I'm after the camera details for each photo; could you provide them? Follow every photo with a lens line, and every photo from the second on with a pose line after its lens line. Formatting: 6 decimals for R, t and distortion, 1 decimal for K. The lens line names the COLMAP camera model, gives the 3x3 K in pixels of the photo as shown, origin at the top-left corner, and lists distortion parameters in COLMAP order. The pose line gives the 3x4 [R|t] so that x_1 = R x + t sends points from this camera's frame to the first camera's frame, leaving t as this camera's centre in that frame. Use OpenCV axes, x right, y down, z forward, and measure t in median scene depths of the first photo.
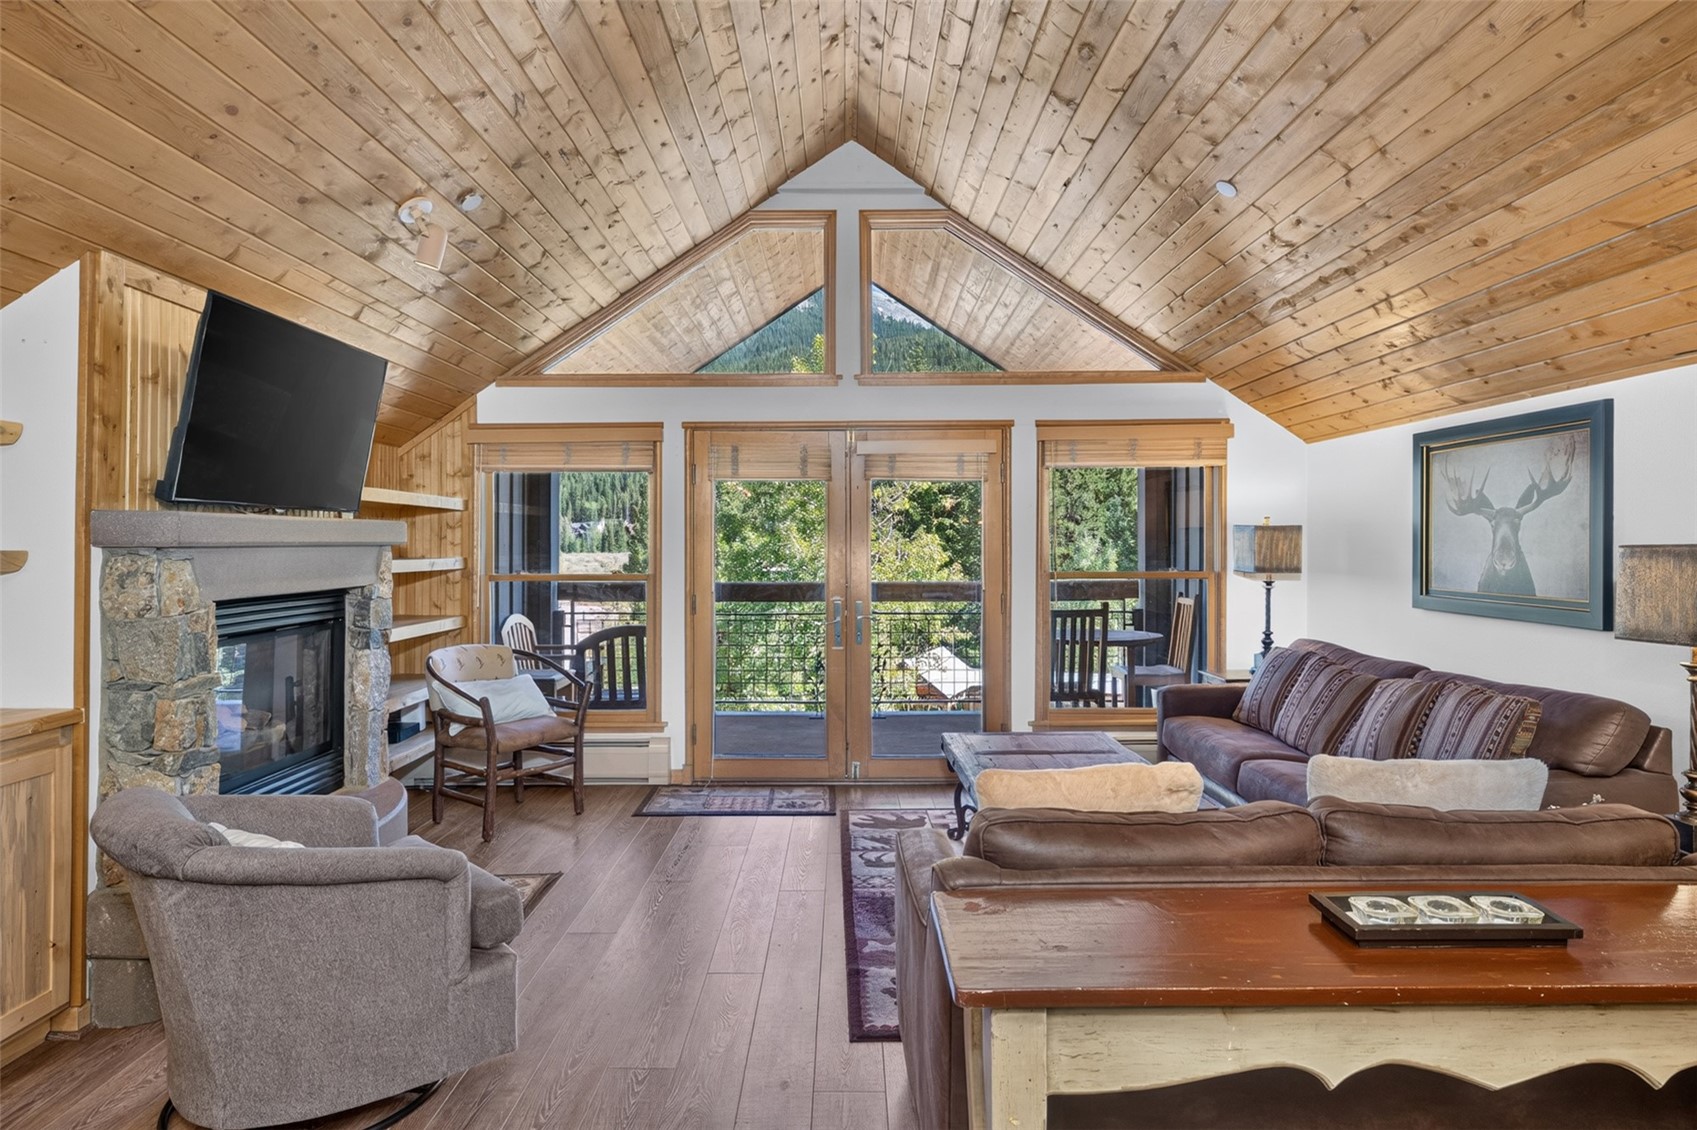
lens RADIAL K [[949.0, 0, 842.8], [0, 949.0, 544.0], [0, 0, 1]] dist [-0.002079, -0.000995]
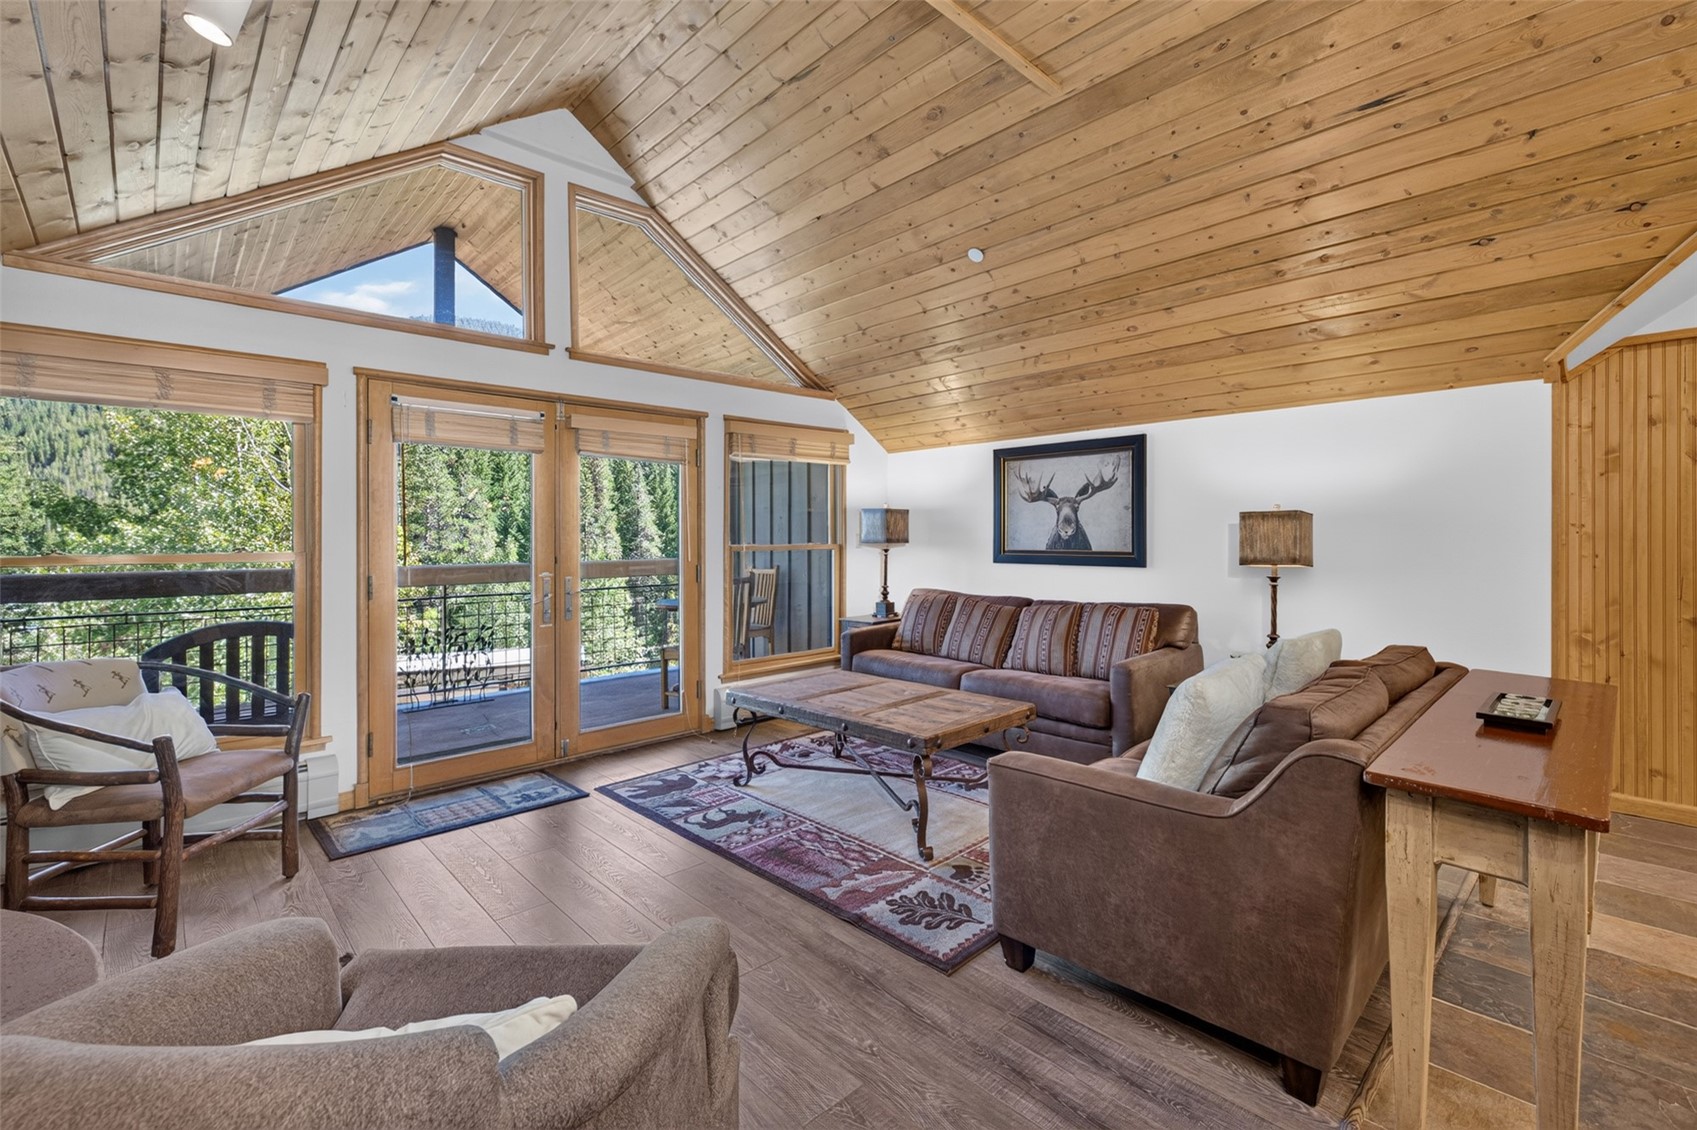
lens RADIAL K [[733.1, 0, 874.0], [0, 733.1, 534.5], [0, 0, 1]] dist [0.022138, -0.022905]
pose [[0.713786, 0.001518, 0.700363, -0.315764], [0.004512, 0.999967, -0.006766, 0.024533], [-0.700350, 0.007990, 0.713755, 0.247346]]
